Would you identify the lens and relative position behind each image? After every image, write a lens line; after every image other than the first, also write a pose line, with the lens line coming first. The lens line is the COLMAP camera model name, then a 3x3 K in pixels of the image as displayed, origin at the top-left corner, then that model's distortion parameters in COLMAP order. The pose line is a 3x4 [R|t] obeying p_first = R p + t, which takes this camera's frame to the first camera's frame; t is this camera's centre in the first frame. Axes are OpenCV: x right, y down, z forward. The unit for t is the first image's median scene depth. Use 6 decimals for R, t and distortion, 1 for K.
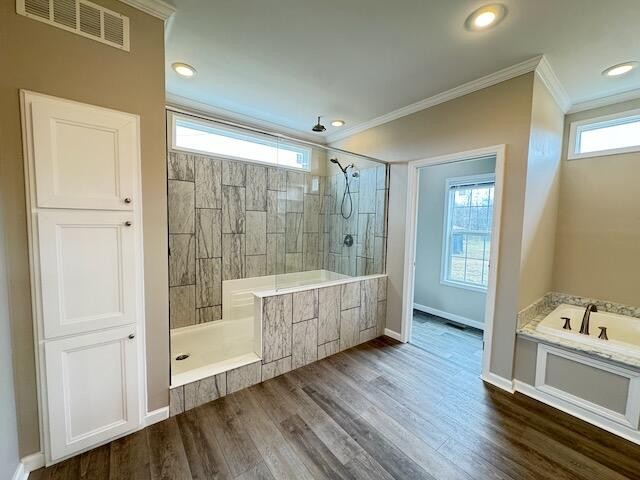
lens RADIAL K [[255.1, 0, 318.8], [0, 255.1, 239.4], [0, 0, 1]] dist [-0.003349, 0.000285]
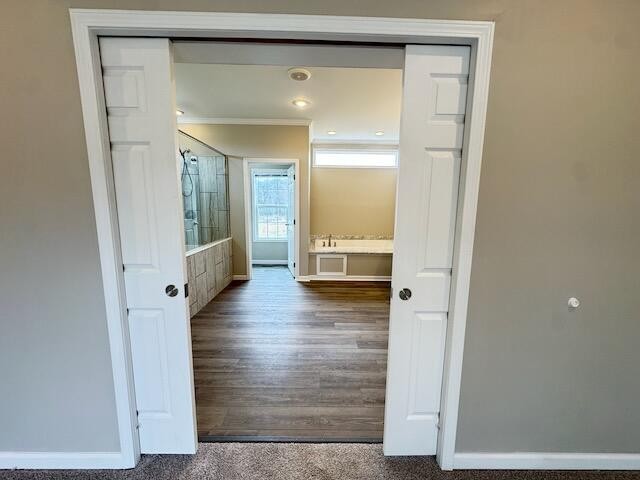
lens RADIAL K [[255.1, 0, 319.3], [0, 255.1, 238.5], [0, 0, 1]] dist [-0.003349, 0.000285]
pose [[0.604193, -0.123315, 0.787238, -0.689968], [0.057452, 0.992123, 0.111315, 0.021043], [-0.794764, -0.022027, 0.606519, -0.284966]]
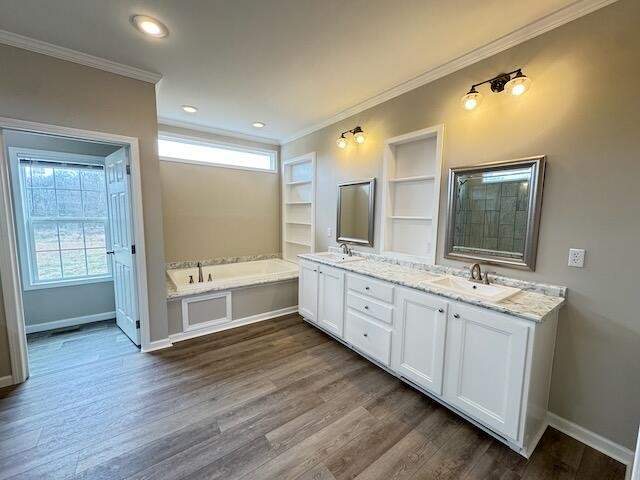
lens RADIAL K [[255.1, 0, 320.1], [0, 255.1, 240.8], [0, 0, 1]] dist [-0.003349, 0.000285]
pose [[0.020967, -0.126762, 0.991712, -0.350194], [0.055364, 0.990555, 0.125443, -0.024039], [-0.998246, 0.052275, 0.027787, 0.177060]]
